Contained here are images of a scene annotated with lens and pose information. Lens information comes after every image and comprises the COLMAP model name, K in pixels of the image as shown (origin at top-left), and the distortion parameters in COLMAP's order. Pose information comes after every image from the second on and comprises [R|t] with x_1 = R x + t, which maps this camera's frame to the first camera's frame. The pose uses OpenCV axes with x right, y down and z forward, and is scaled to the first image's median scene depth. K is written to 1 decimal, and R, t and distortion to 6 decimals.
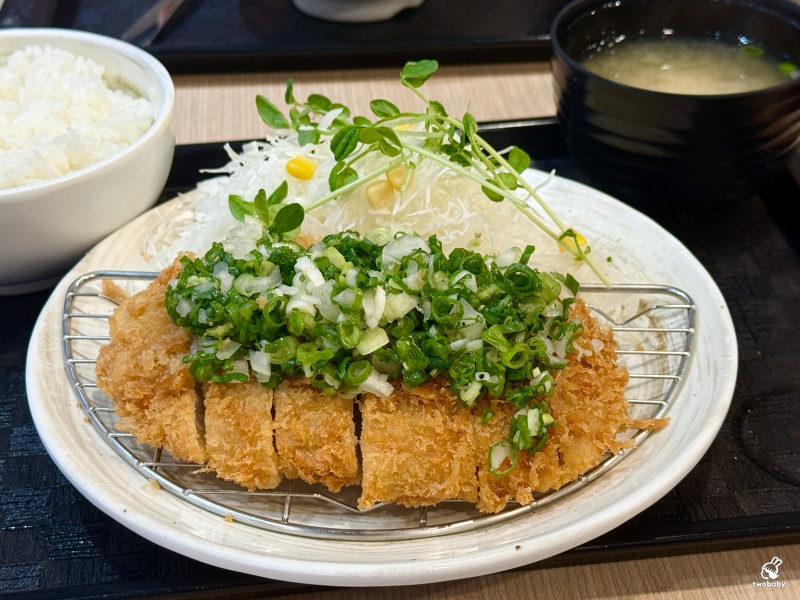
lens RADIAL K [[1495.6, 0, 400.0], [0, 1495.6, 300.0], [0, 0, 1]] dist [0.179087, 0.024157]
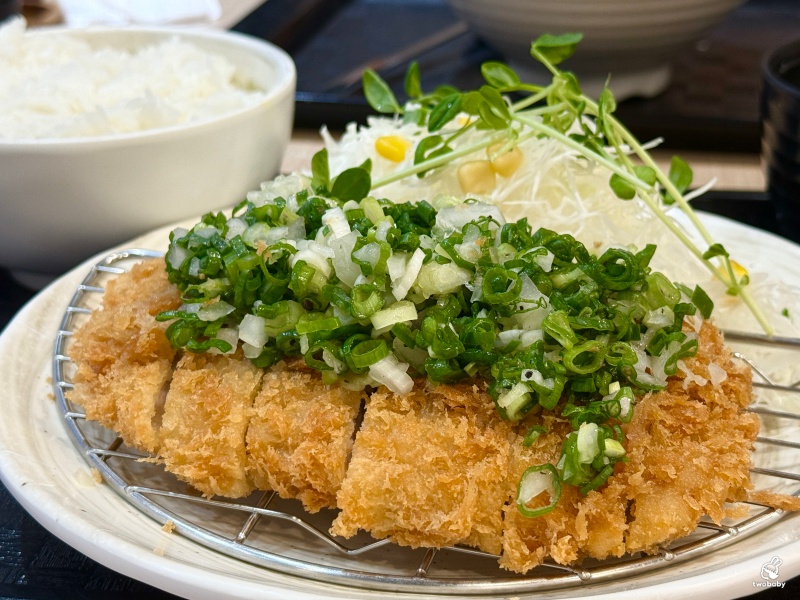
lens RADIAL K [[1495.6, 0, 400.0], [0, 1495.6, 300.0], [0, 0, 1]] dist [0.179087, 0.024157]
pose [[0.966135, 0.115736, -0.230624, 0.151643], [-0.154536, 0.975279, -0.157953, 0.134977], [0.206642, 0.188244, 0.960137, 0.293815]]
